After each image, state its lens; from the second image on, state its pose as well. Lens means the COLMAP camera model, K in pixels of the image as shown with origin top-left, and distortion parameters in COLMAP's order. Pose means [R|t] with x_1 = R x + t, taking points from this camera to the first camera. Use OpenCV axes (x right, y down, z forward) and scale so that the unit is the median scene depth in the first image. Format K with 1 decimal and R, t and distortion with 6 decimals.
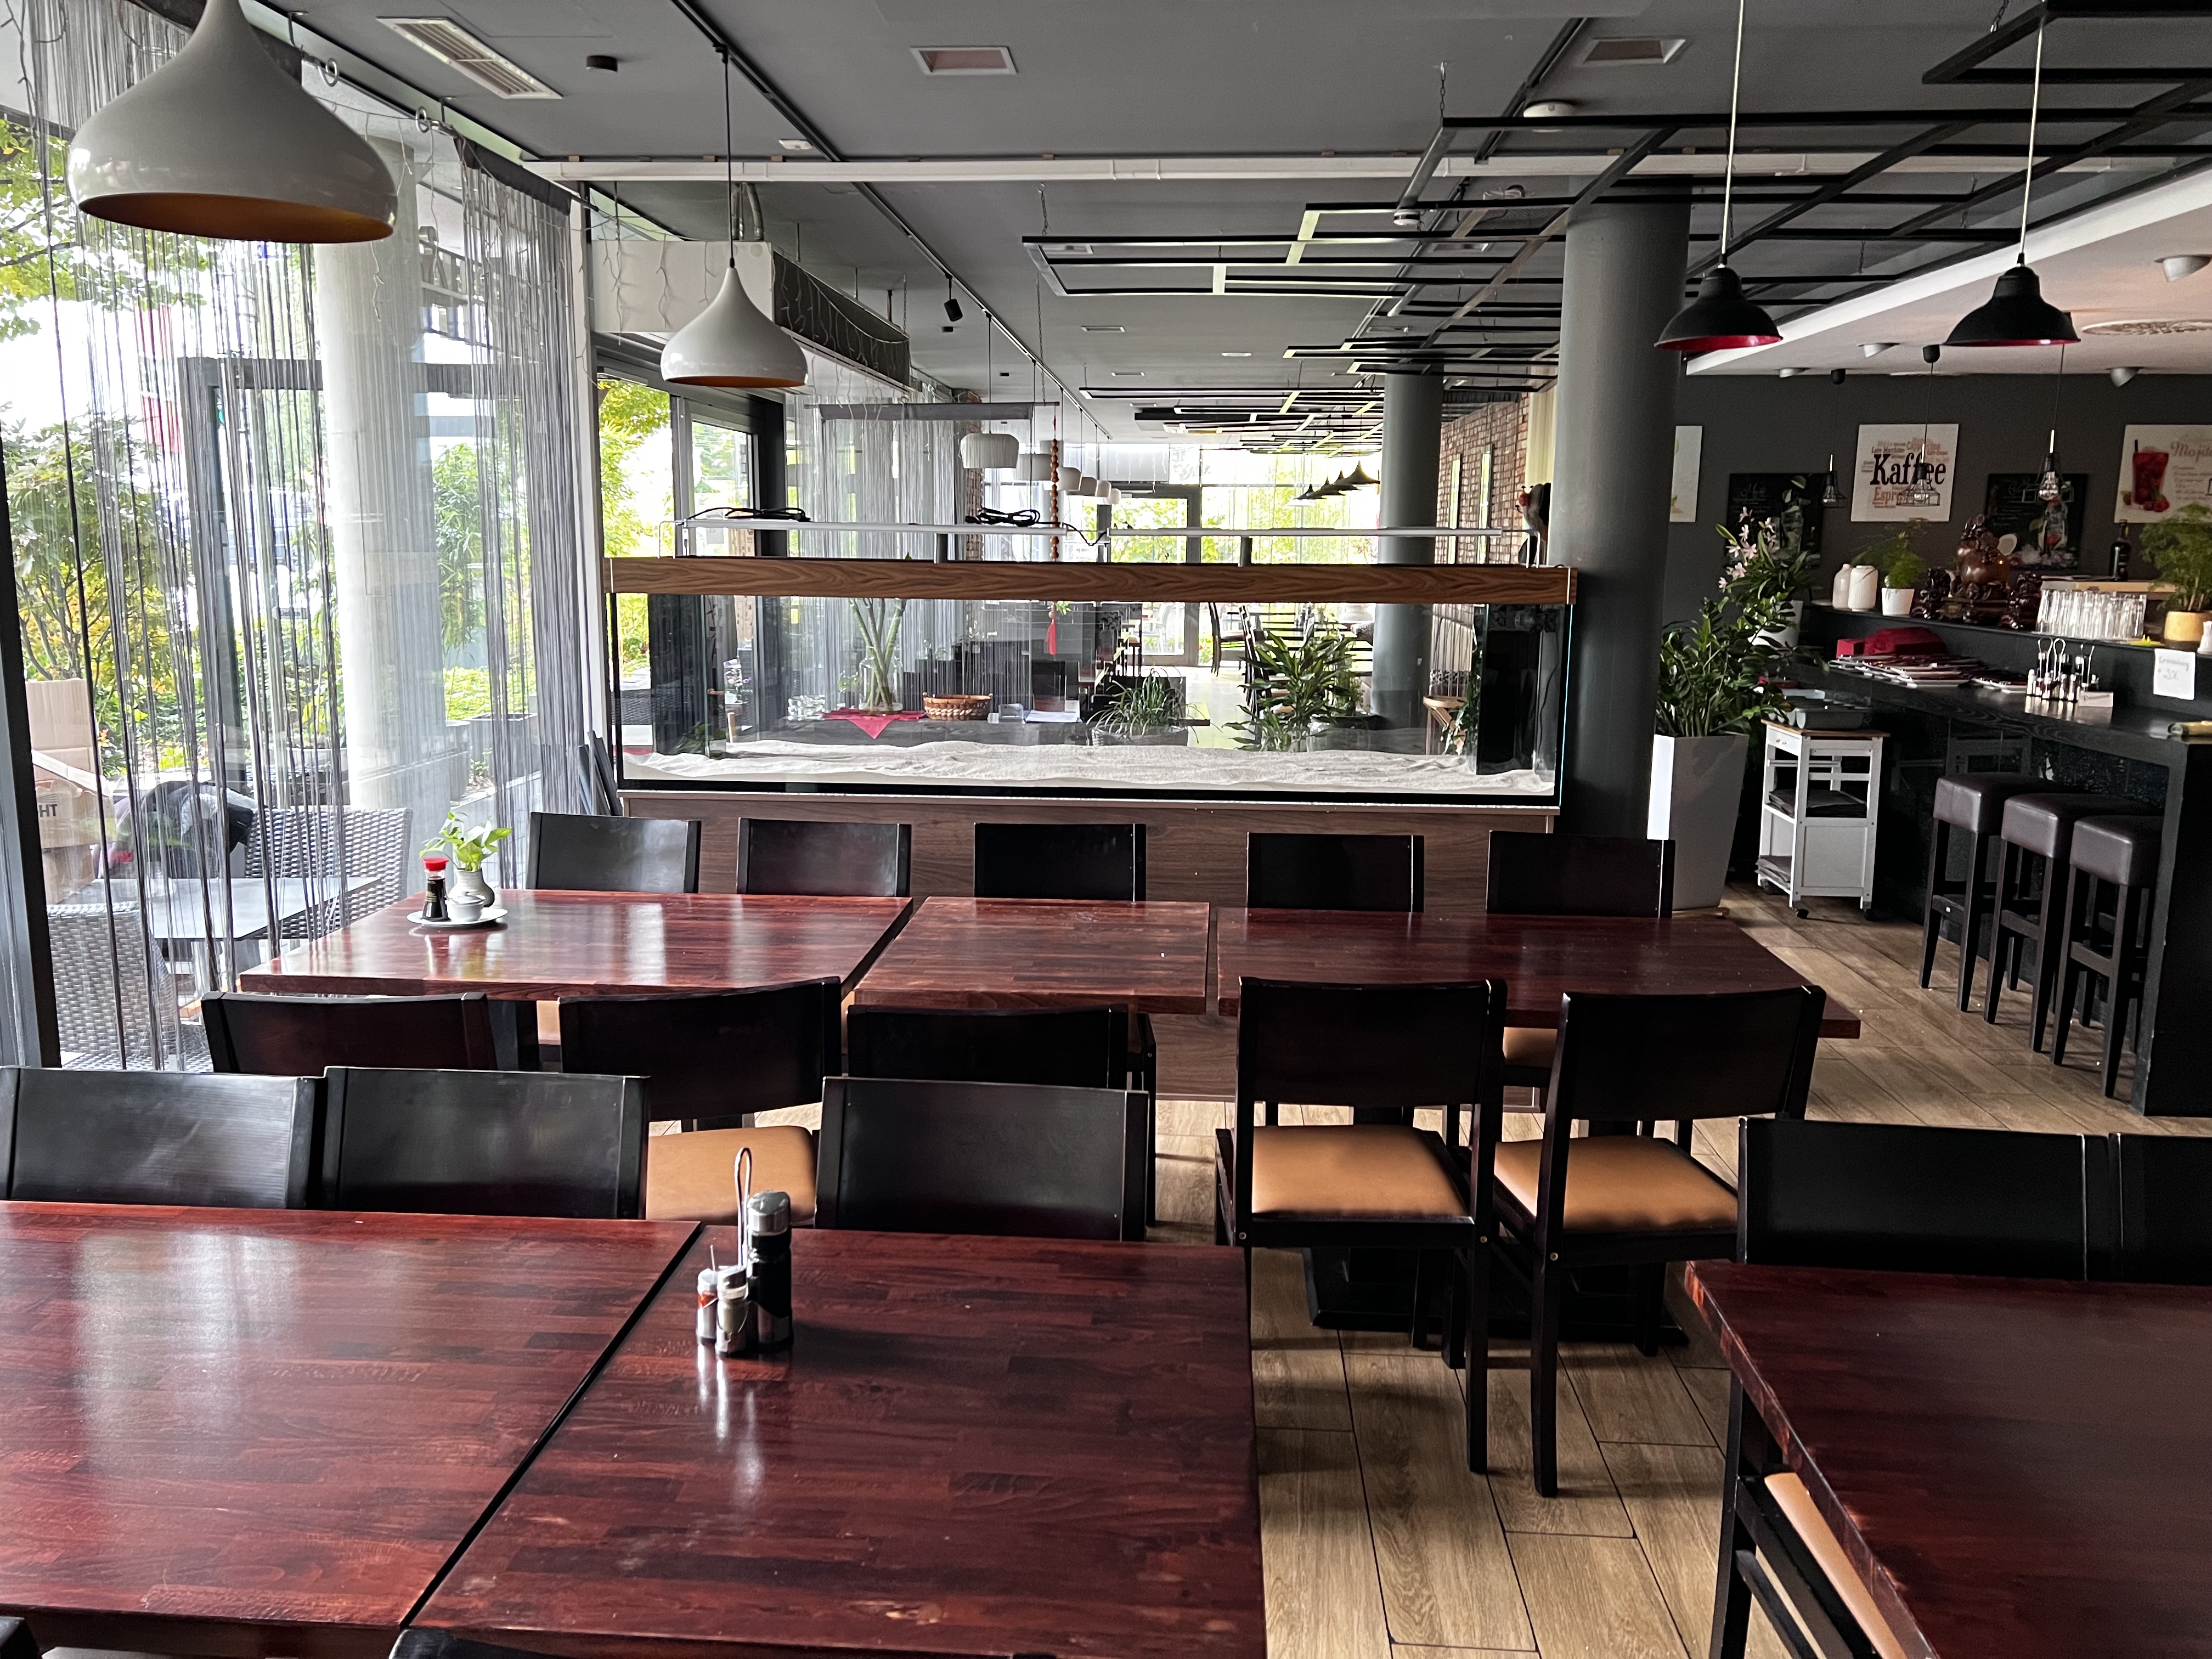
lens RADIAL K [[1671.2, 0, 1103.4], [0, 1671.2, 819.2], [0, 0, 1]] dist [0.064238, -0.059620]
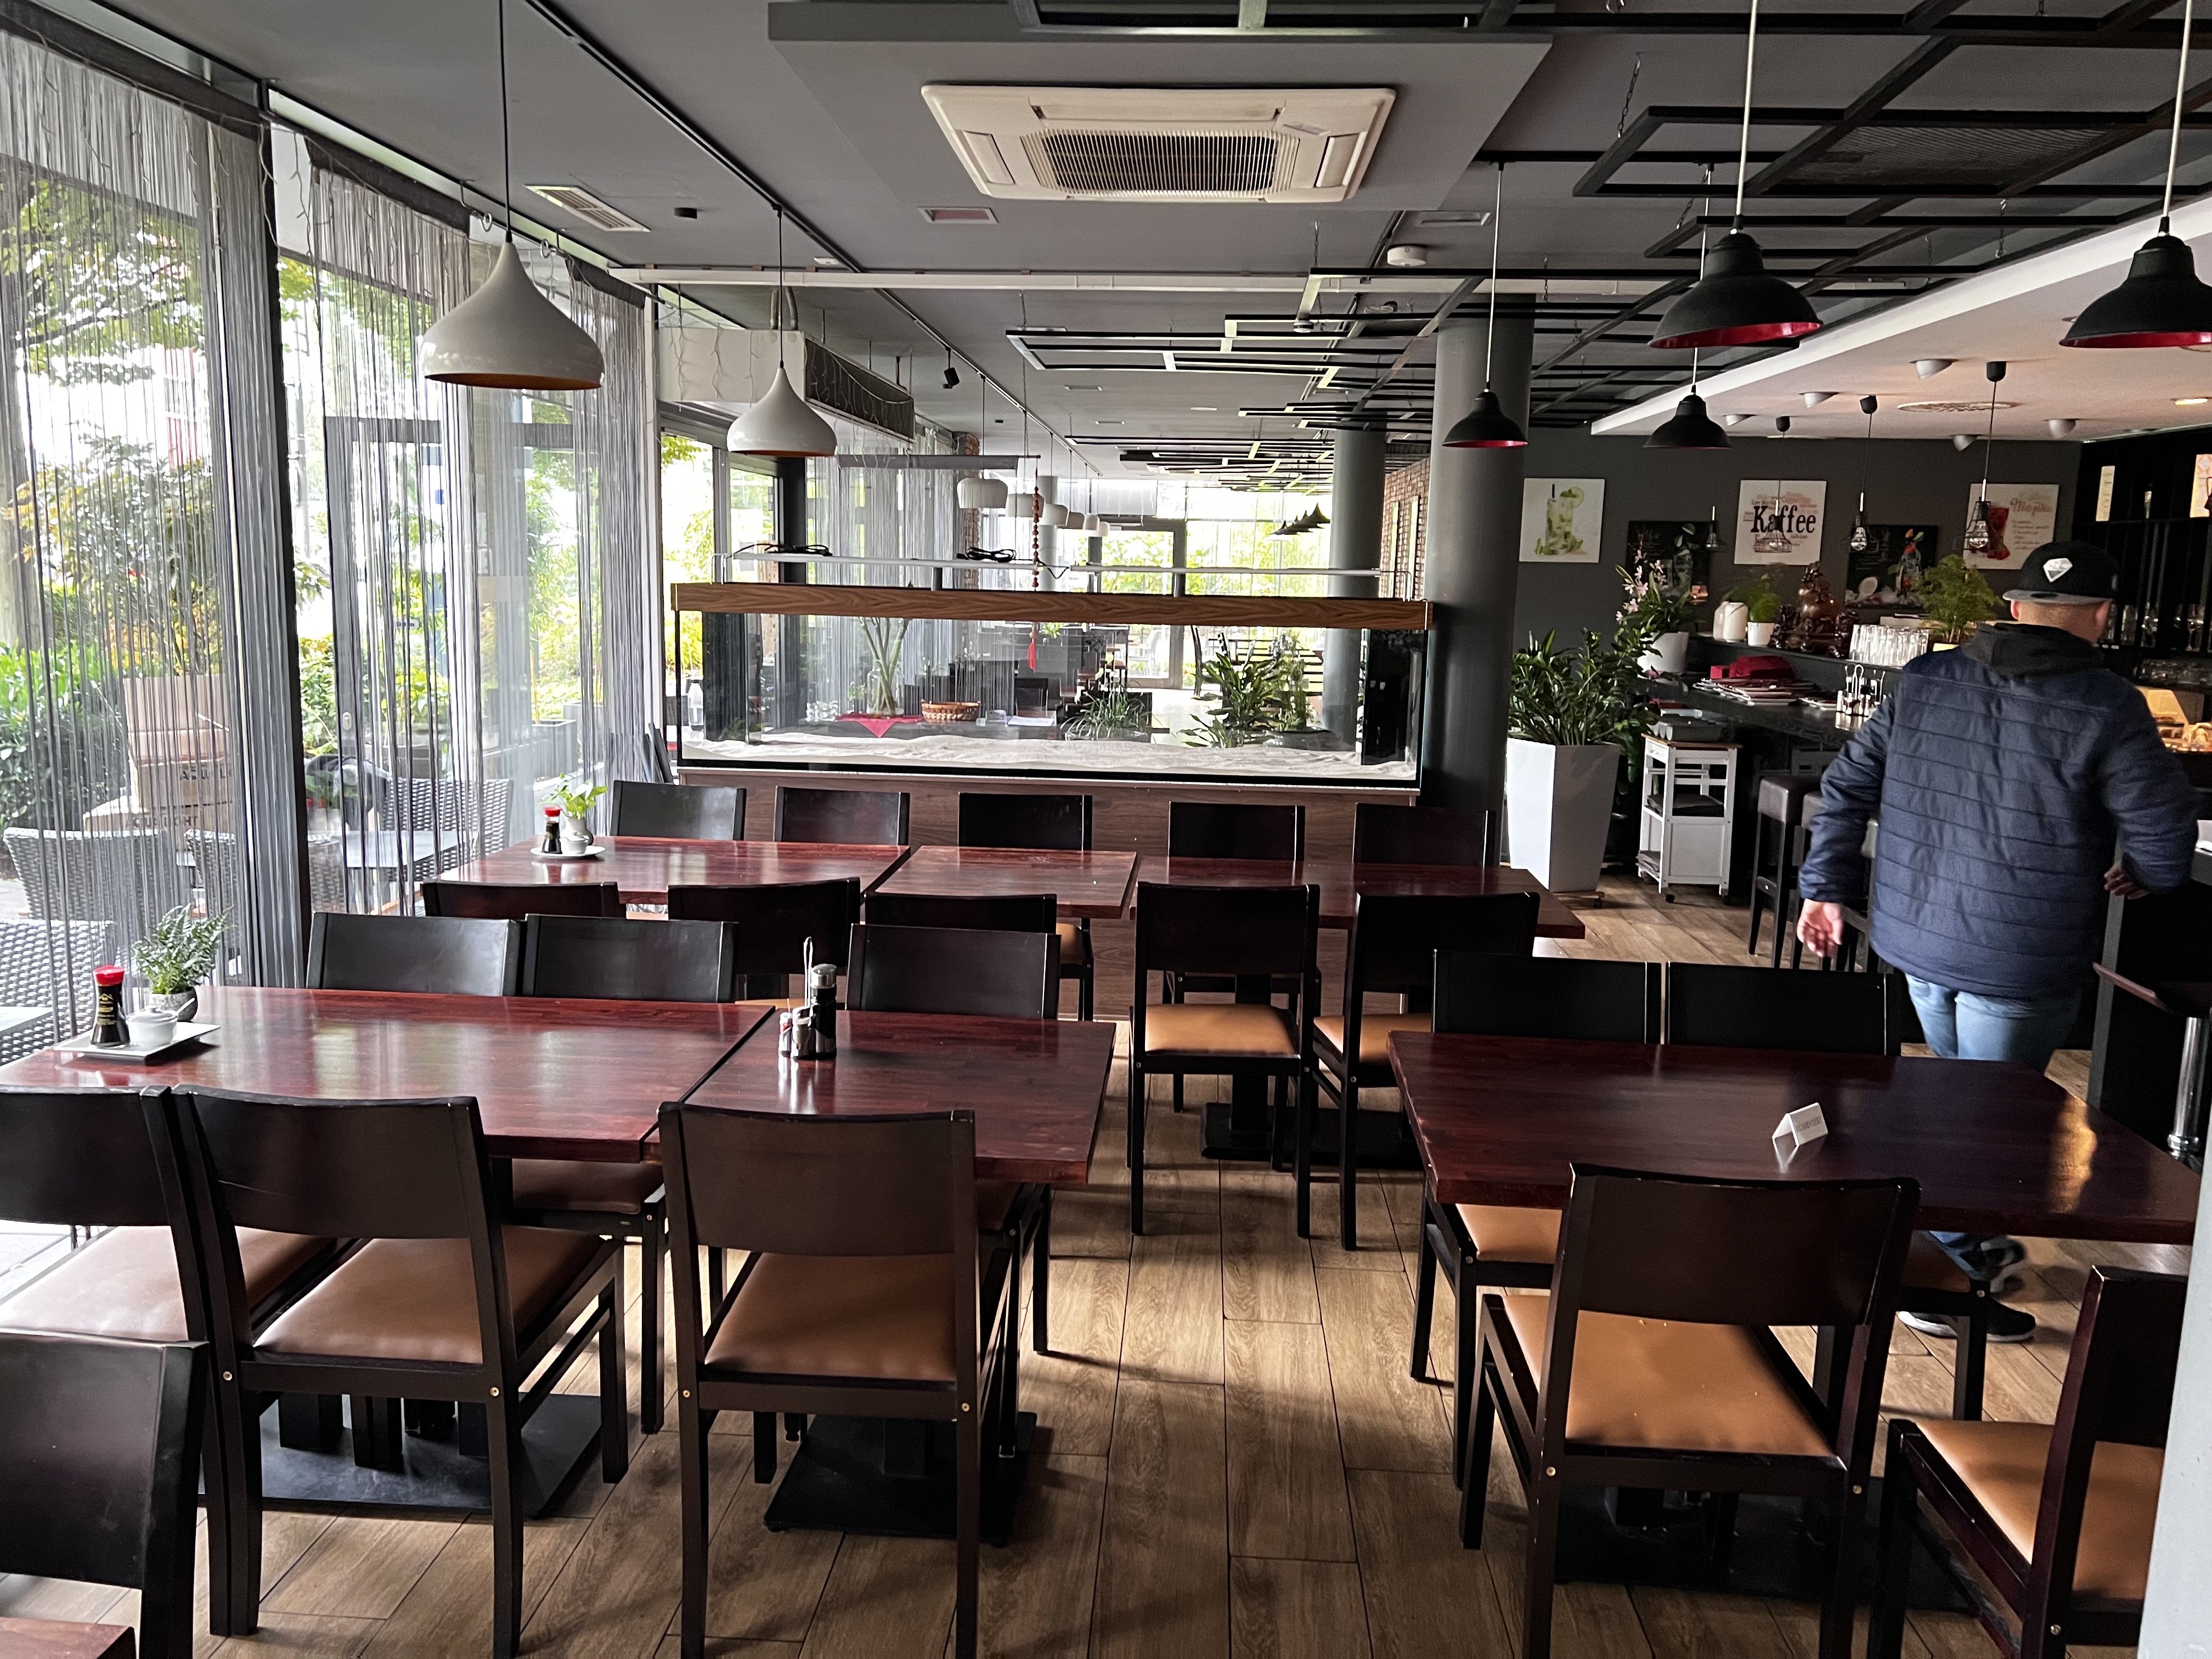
lens RADIAL K [[1657.4, 0, 1107.3], [0, 1657.4, 820.8], [0, 0, 1]] dist [0.096943, -0.132986]
pose [[0.999908, 0.012996, 0.003962, 0.019528], [-0.012940, 0.999819, -0.013964, 0.024478], [-0.004143, 0.013912, 0.999895, -0.169319]]
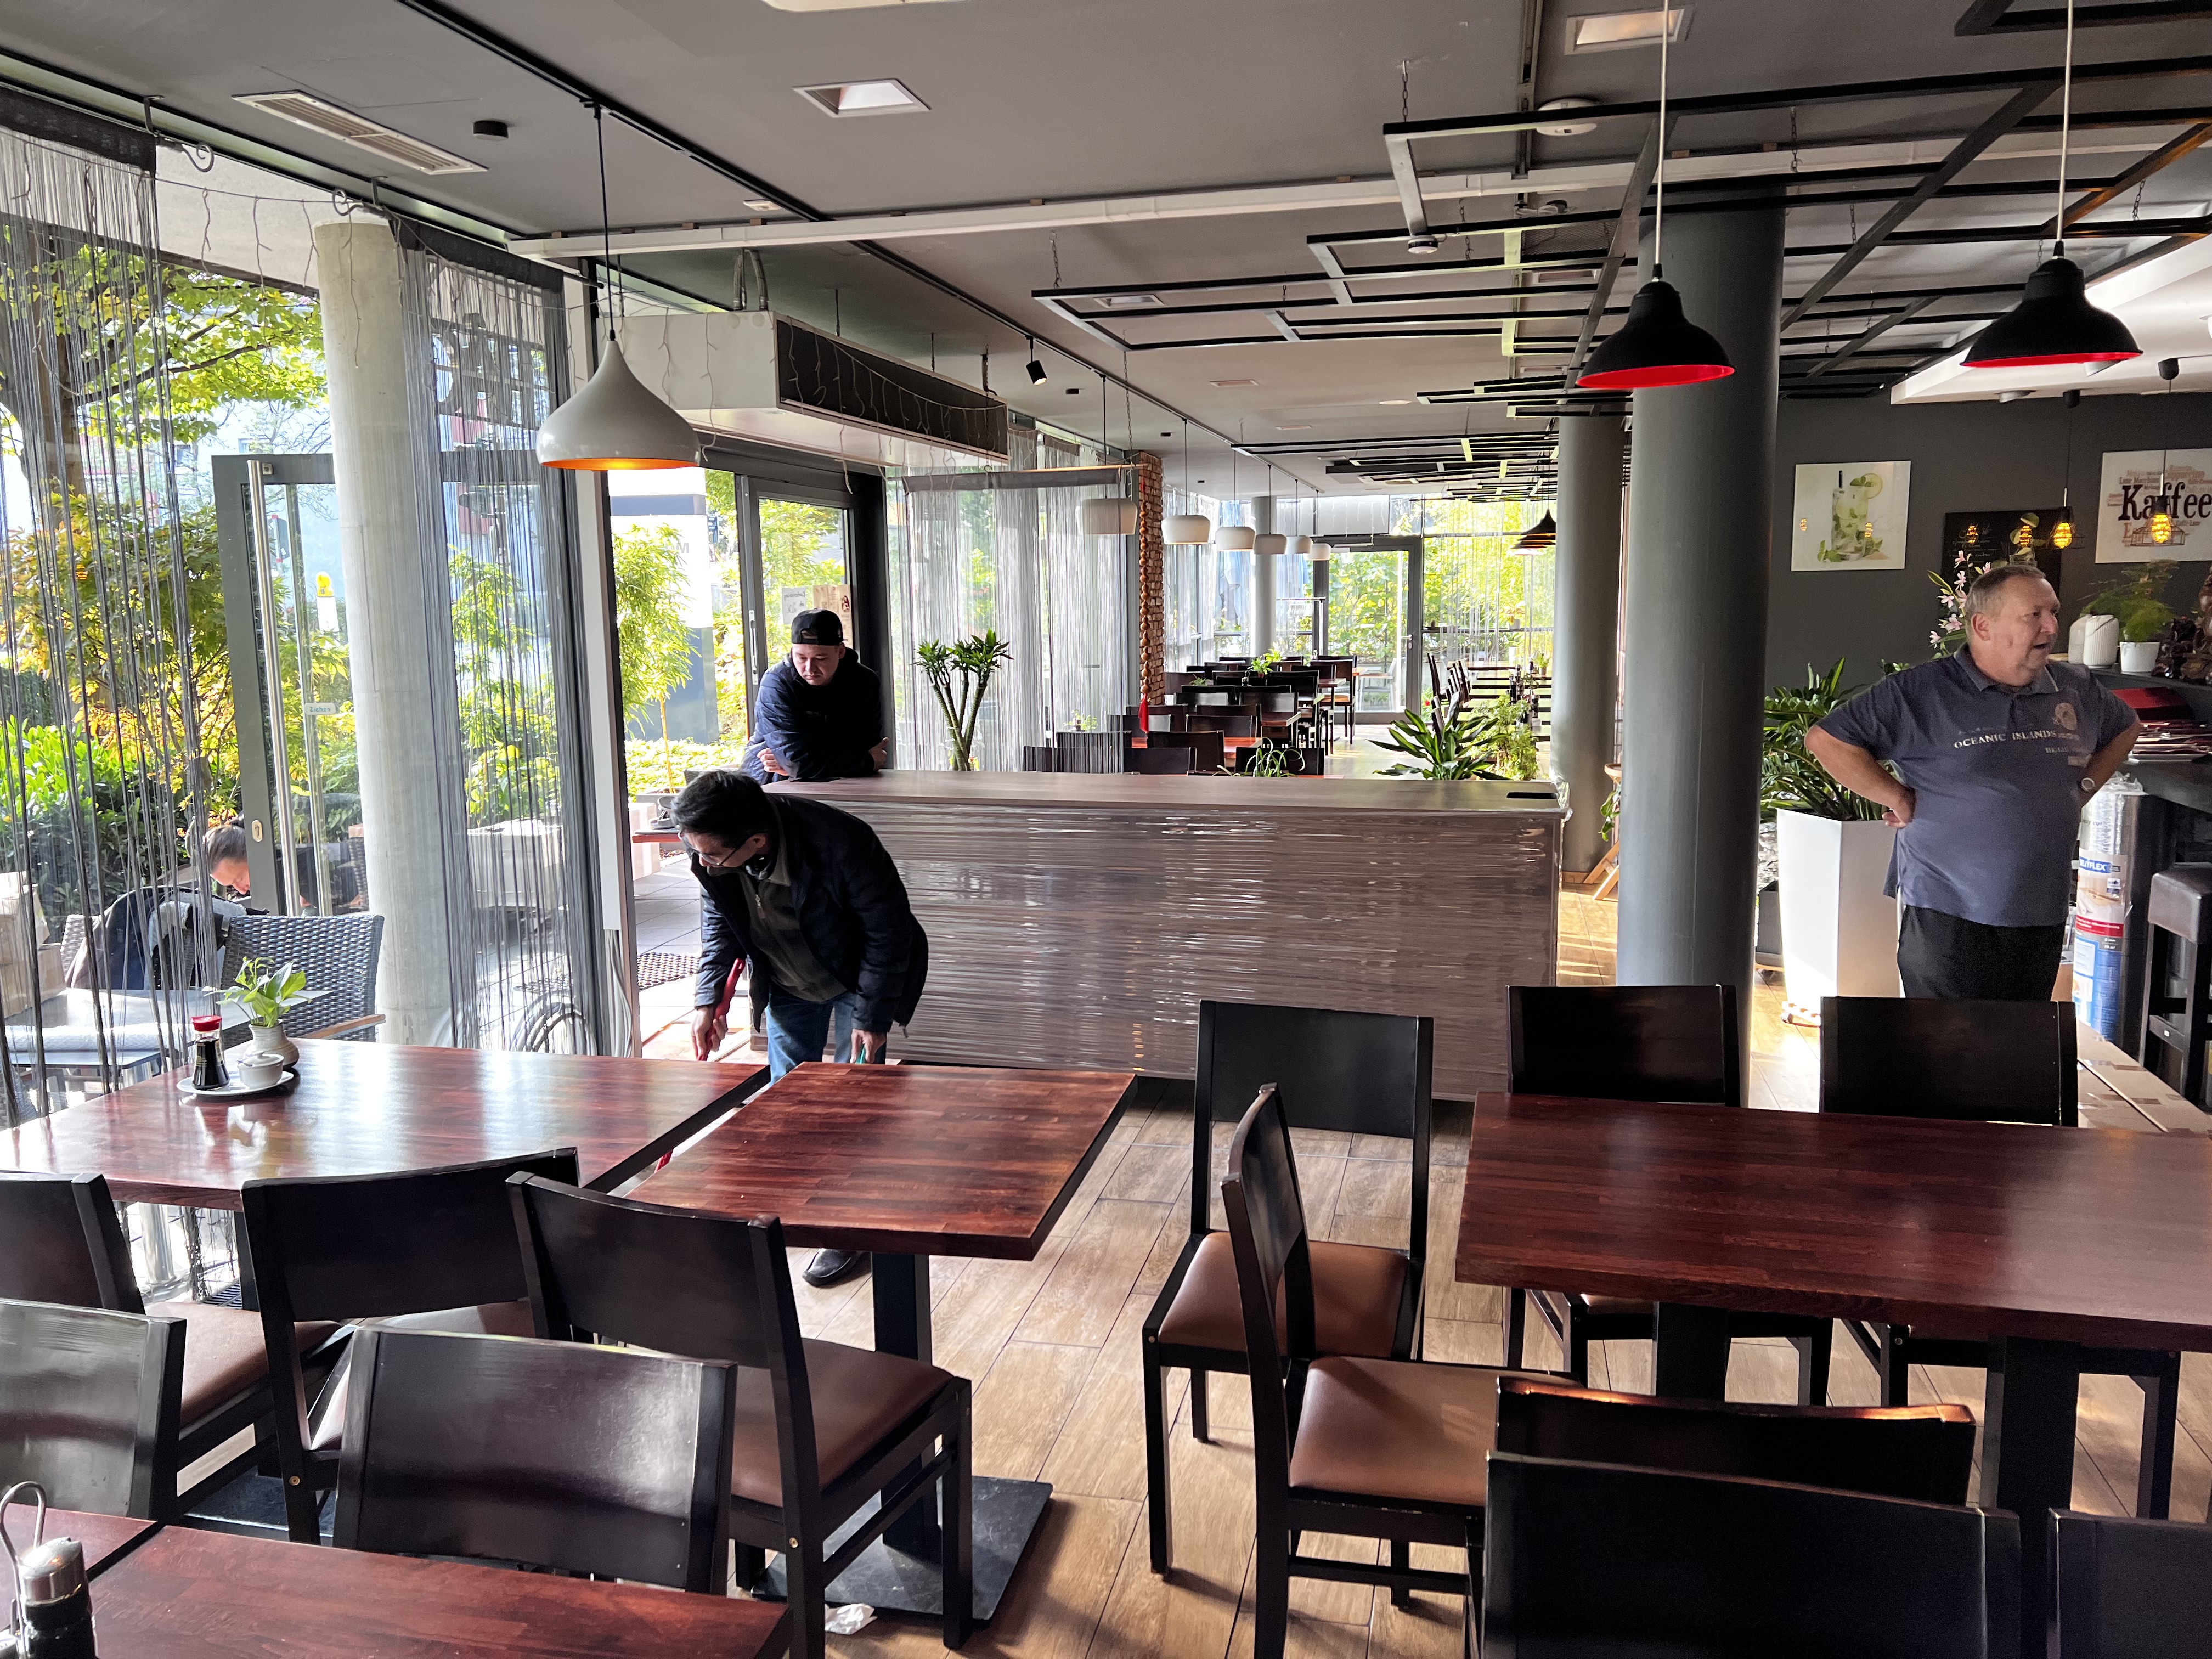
lens RADIAL K [[1667.8, 0, 1118.8], [0, 1667.8, 840.7], [0, 0, 1]] dist [0.041773, -0.005296]
pose [[0.988045, -0.002013, -0.154152, 0.101040], [-0.000685, 0.999847, -0.017453, -0.022417], [0.154164, 0.017350, 0.987893, 0.080790]]
